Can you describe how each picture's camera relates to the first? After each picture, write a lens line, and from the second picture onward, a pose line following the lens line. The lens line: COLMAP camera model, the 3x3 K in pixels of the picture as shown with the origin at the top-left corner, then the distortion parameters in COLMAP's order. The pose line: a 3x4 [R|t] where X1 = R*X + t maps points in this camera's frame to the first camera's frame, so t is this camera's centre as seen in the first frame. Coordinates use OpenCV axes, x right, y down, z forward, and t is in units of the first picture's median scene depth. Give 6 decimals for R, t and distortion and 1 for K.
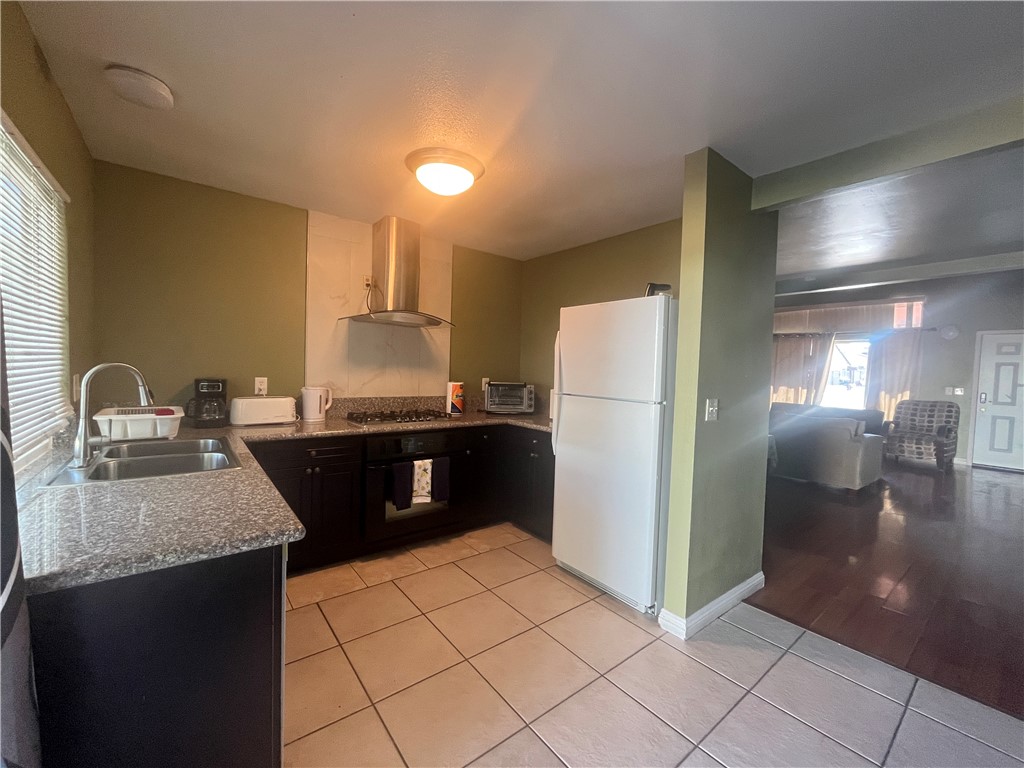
lens RADIAL K [[418.8, 0, 512.0], [0, 418.8, 384.0], [0, 0, 1]] dist [-0.008550, 0.000034]
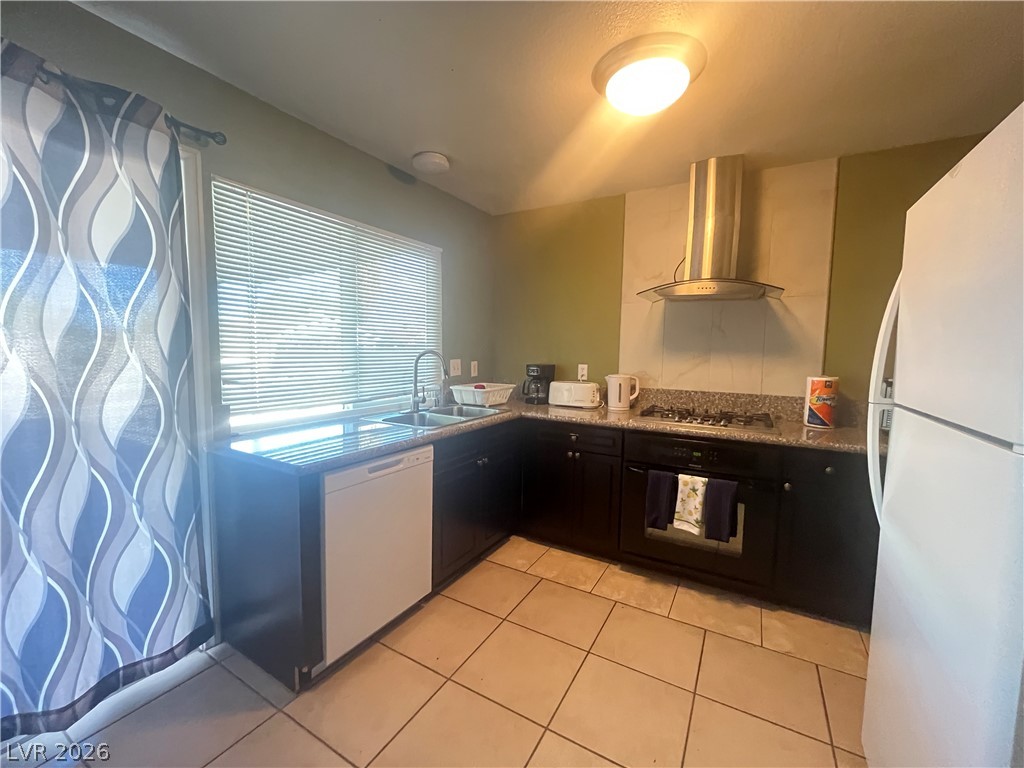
lens RADIAL K [[418.8, 0, 512.0], [0, 418.8, 384.0], [0, 0, 1]] dist [-0.008550, 0.000034]
pose [[0.369904, 0.050862, -0.927677, 0.353544], [-0.038579, 0.998480, 0.039360, -0.000646], [0.928269, 0.021229, 0.371304, 0.413249]]
